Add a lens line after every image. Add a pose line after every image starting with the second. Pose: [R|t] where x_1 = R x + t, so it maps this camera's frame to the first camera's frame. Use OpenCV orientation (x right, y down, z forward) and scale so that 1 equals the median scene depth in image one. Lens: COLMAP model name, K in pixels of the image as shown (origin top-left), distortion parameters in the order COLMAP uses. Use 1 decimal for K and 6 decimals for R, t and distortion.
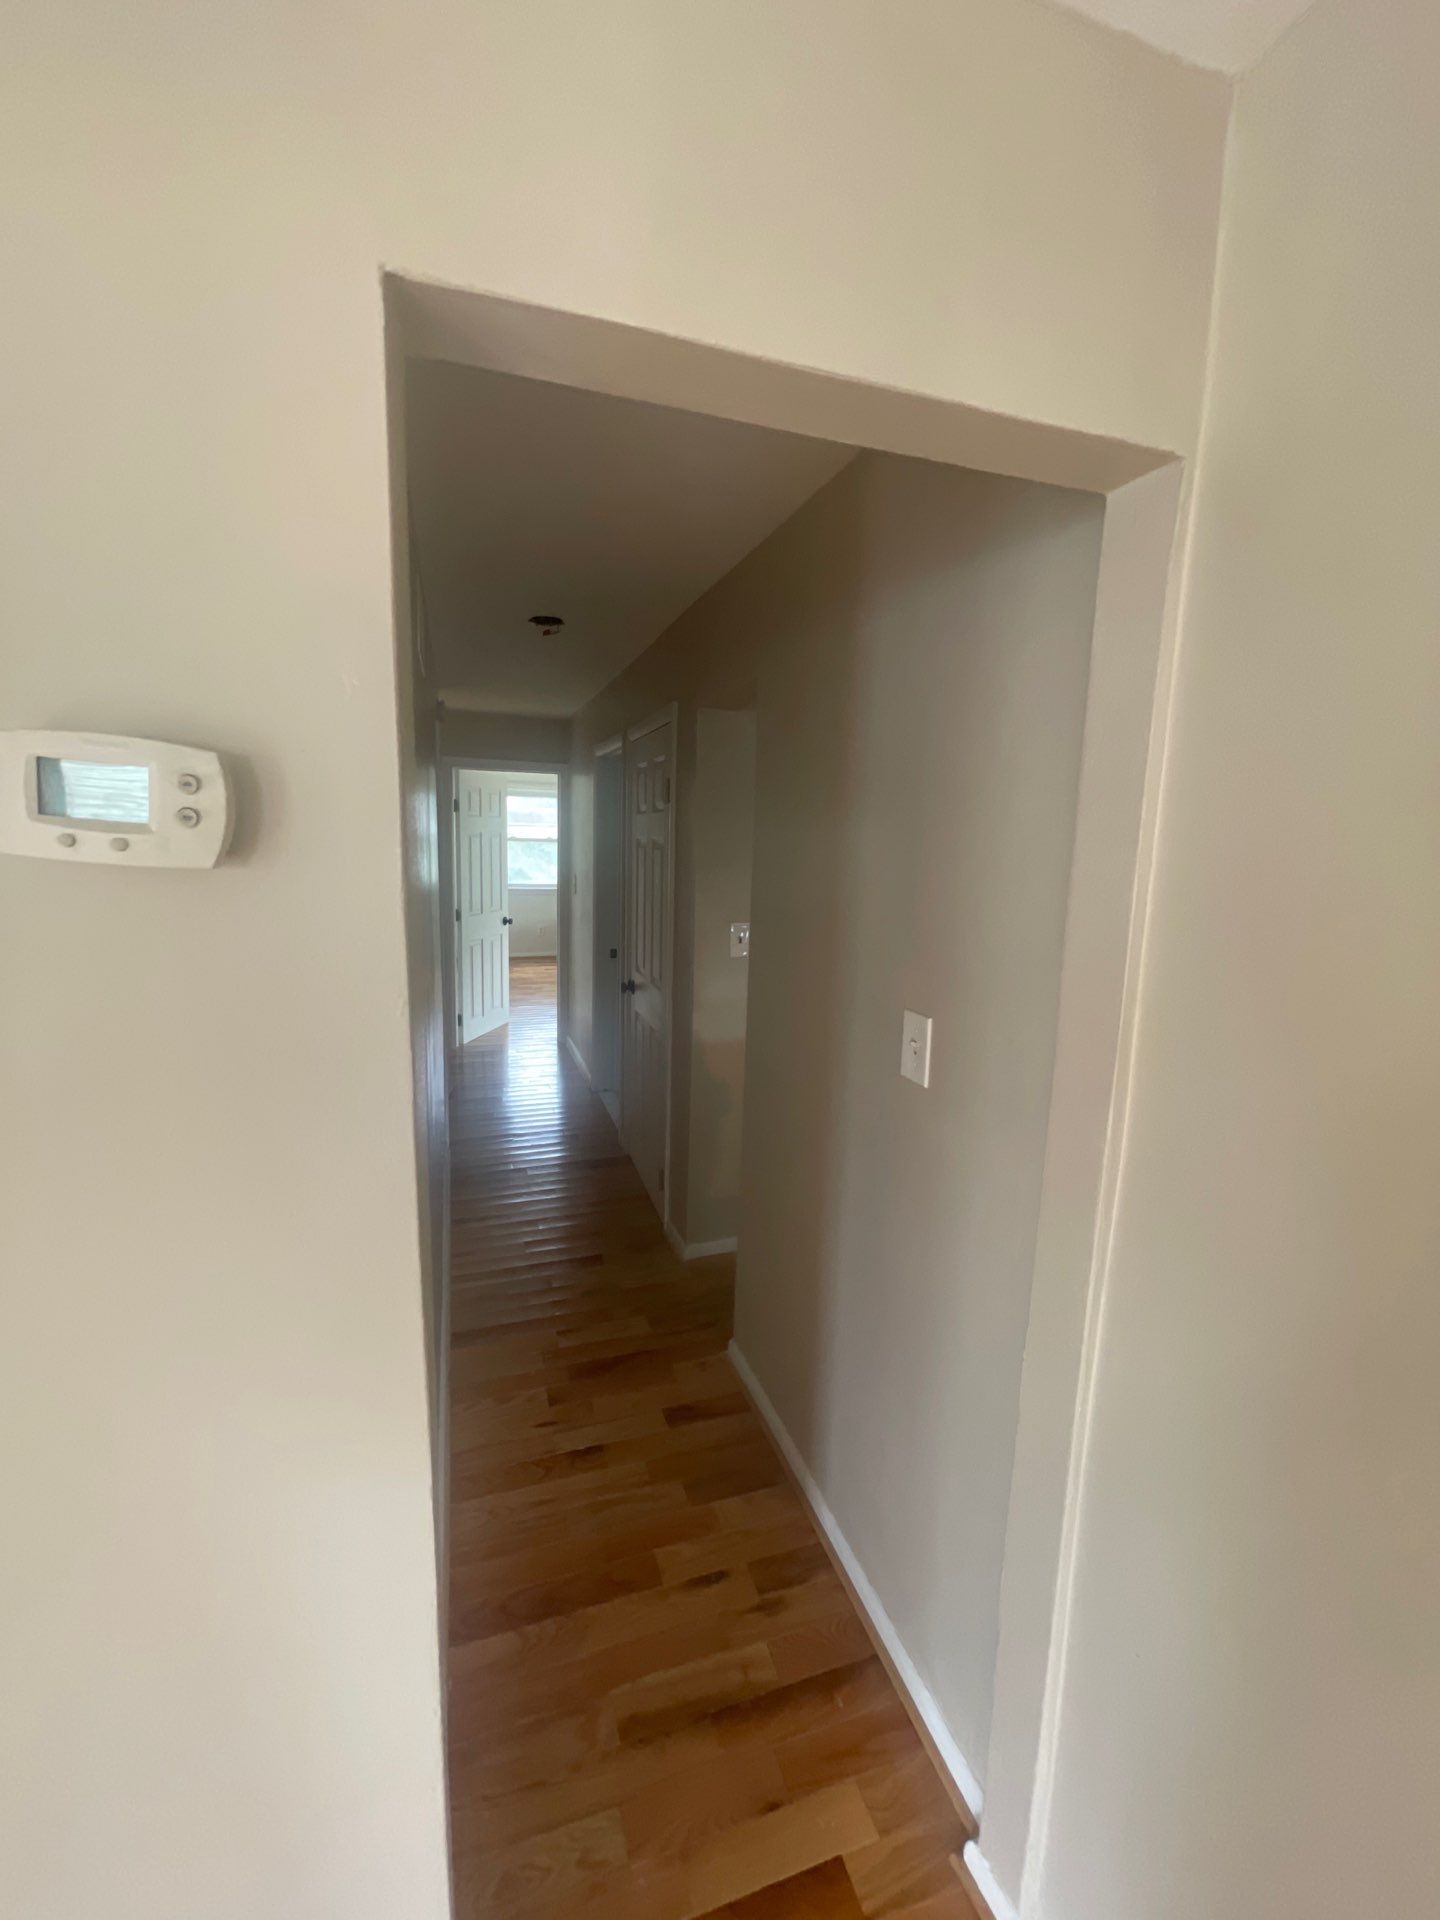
lens RADIAL K [[775.2, 0, 724.9], [0, 775.2, 958.2], [0, 0, 1]] dist [0.007708, -0.001789]
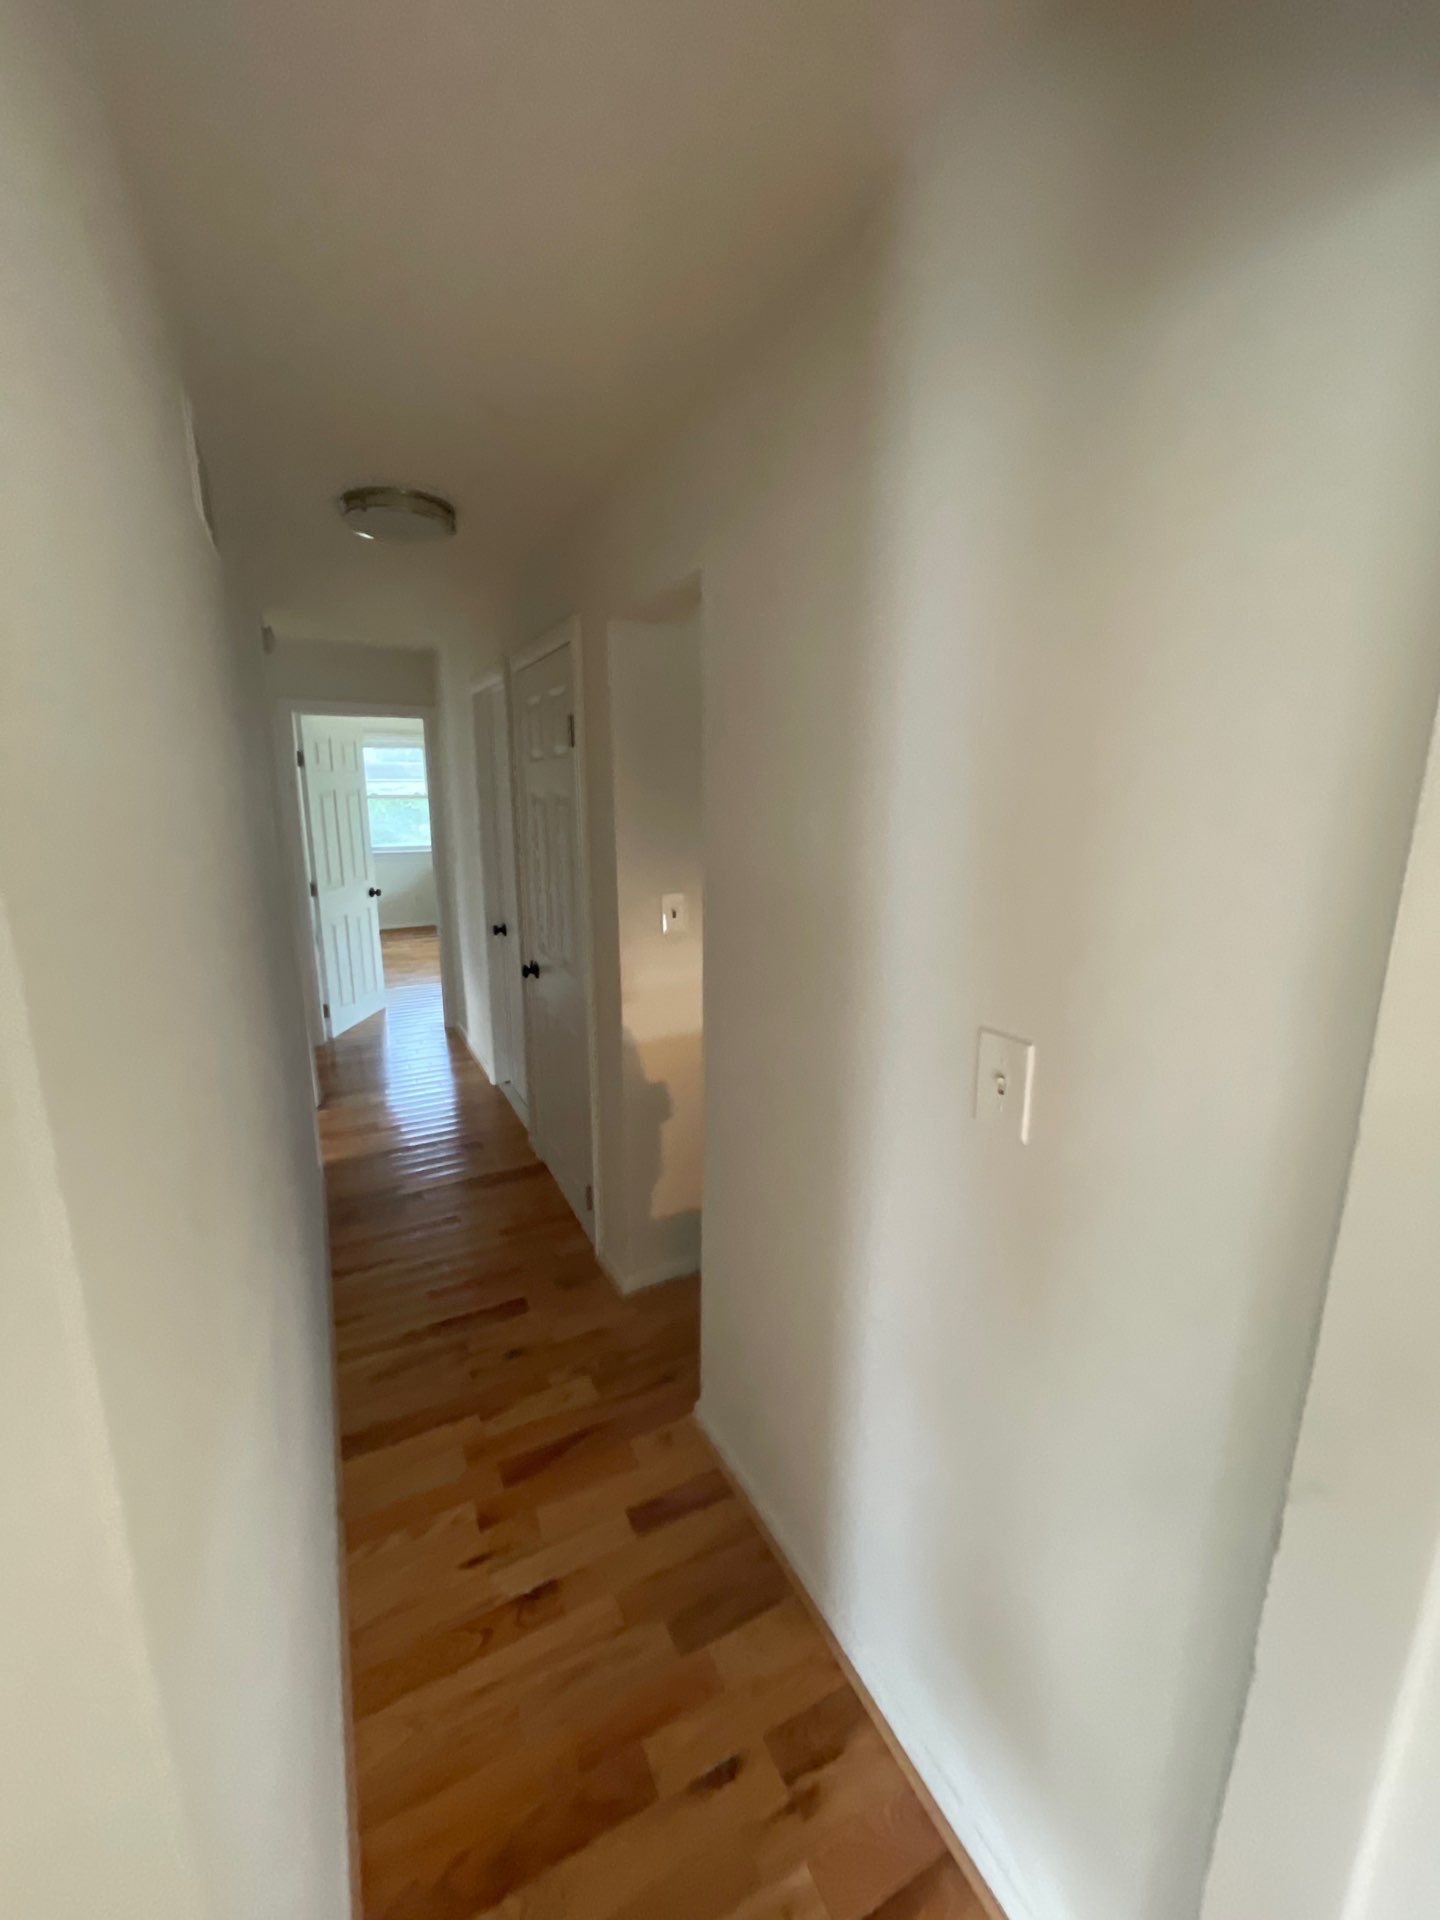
lens RADIAL K [[775.2, 0, 710.2], [0, 775.2, 956.6], [0, 0, 1]] dist [0.007708, -0.001789]
pose [[0.990161, -0.057821, 0.127426, -0.040625], [0.049753, 0.996604, 0.065609, -0.024444], [-0.130787, -0.058624, 0.989676, 0.148468]]
